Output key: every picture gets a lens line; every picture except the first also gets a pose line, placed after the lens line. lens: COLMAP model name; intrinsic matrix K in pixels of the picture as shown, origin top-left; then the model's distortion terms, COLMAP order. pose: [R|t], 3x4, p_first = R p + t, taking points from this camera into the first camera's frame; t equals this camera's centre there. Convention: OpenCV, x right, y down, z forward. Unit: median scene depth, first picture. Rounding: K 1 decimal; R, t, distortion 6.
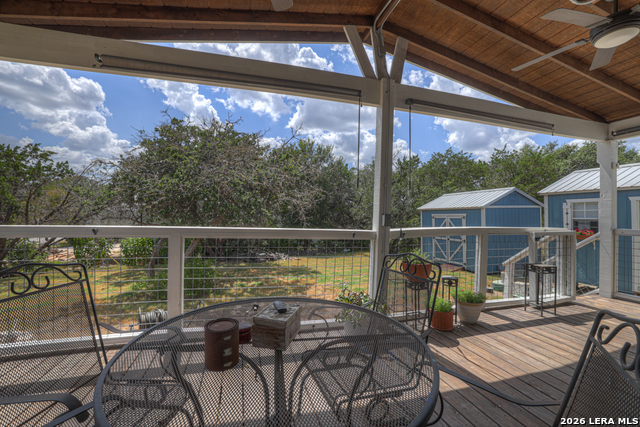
lens RADIAL K [[278.0, 0, 316.6], [0, 278.0, 210.7], [0, 0, 1]] dist [-0.000127, 0.000703]
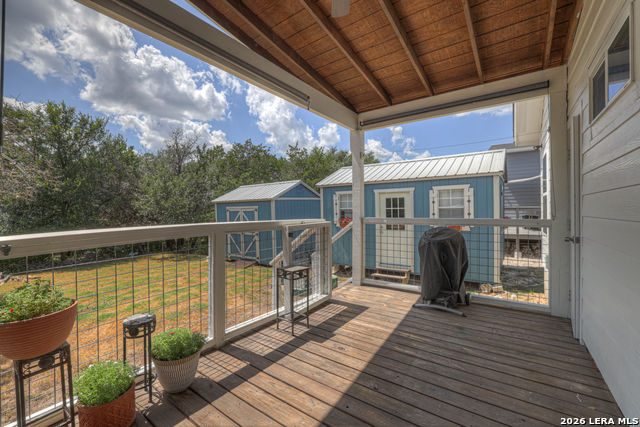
lens RADIAL K [[273.8, 0, 311.6], [0, 273.8, 213.7], [0, 0, 1]] dist [-0.032438, 0.000196]
pose [[0.818051, -0.029494, 0.574389, 0.186334], [0.010847, 0.999298, 0.035864, 0.007021], [-0.575043, -0.023108, 0.817796, 0.156186]]
